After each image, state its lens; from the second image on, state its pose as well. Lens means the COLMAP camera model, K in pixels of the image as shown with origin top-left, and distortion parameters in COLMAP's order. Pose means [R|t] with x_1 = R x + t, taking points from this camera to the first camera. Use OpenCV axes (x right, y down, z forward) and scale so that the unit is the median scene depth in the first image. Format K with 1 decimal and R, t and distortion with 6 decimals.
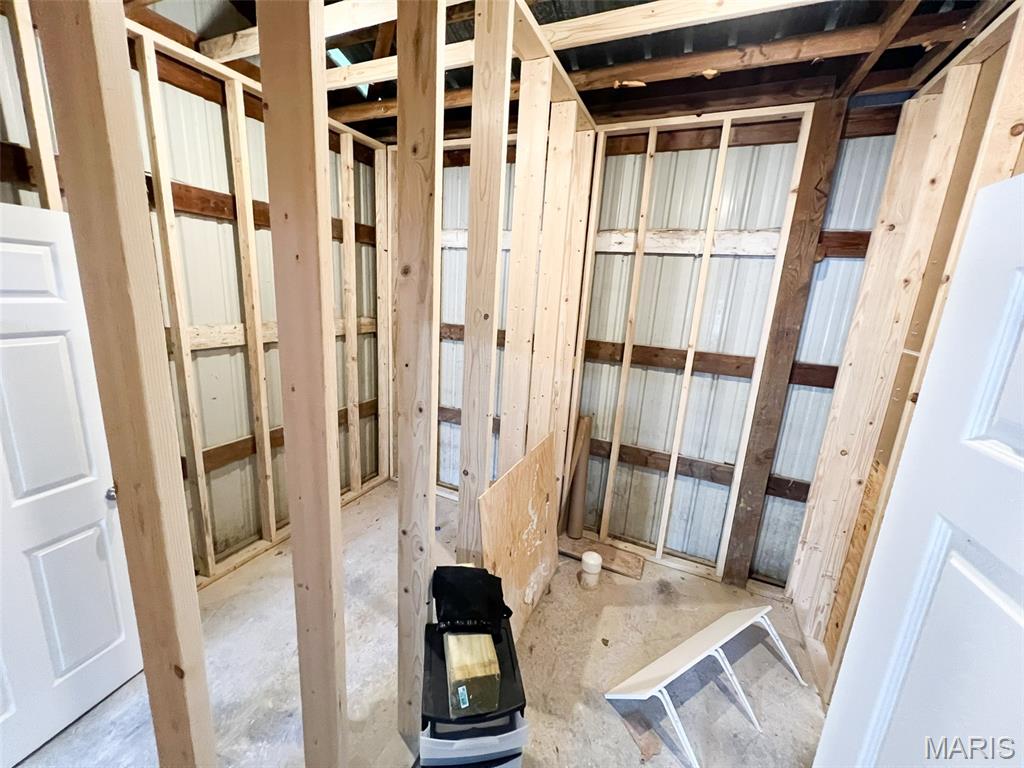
lens RADIAL K [[406.3, 0, 512.3], [0, 406.3, 385.0], [0, 0, 1]] dist [-0.002658, 0.000171]
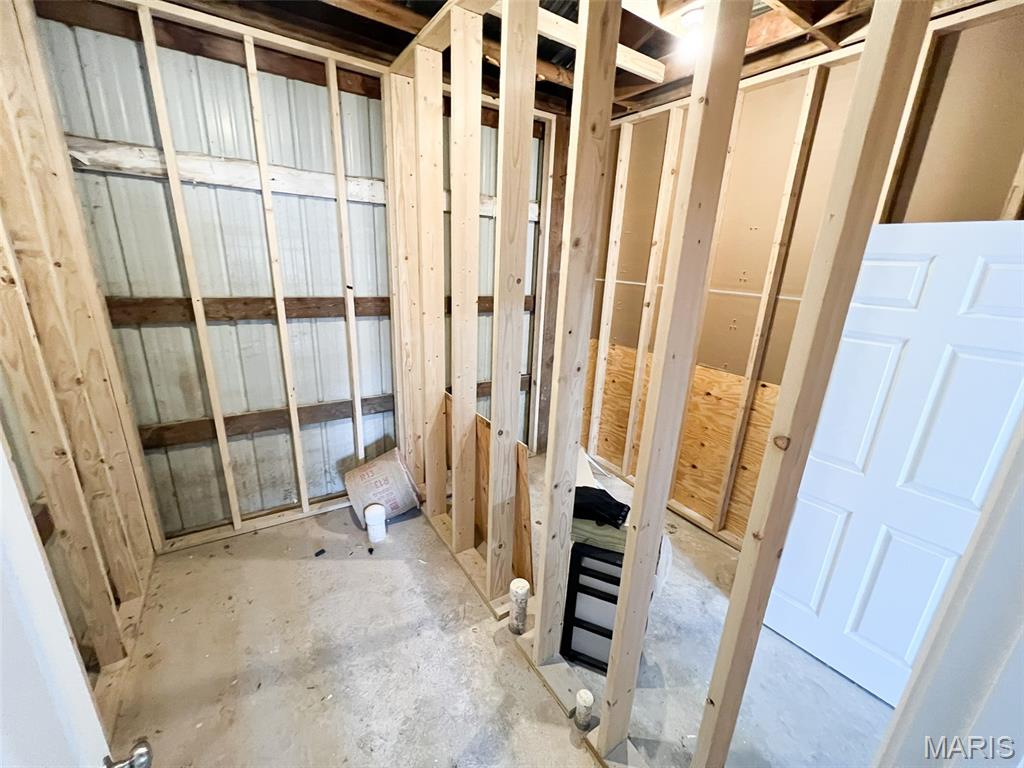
lens RADIAL K [[406.3, 0, 502.8], [0, 406.3, 379.7], [0, 0, 1]] dist [-0.002658, 0.000171]
pose [[0.546858, -0.278485, 0.789552, -0.621482], [0.177156, 0.960194, 0.215971, -0.099147], [-0.818268, 0.021768, 0.574425, 0.262252]]
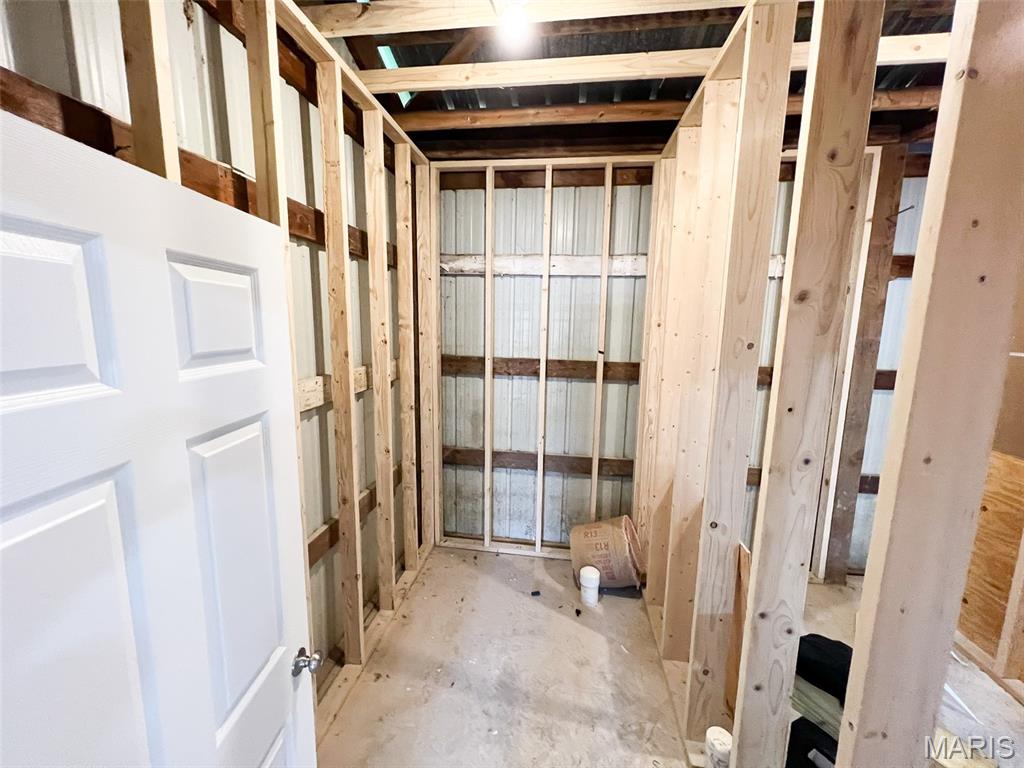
lens RADIAL K [[406.3, 0, 529.2], [0, 406.3, 384.4], [0, 0, 1]] dist [-0.002658, 0.000171]
pose [[0.957156, -0.088545, 0.275703, -0.487005], [0.106272, 0.993079, -0.050005, -0.056490], [-0.269367, 0.077162, 0.959941, 0.171465]]
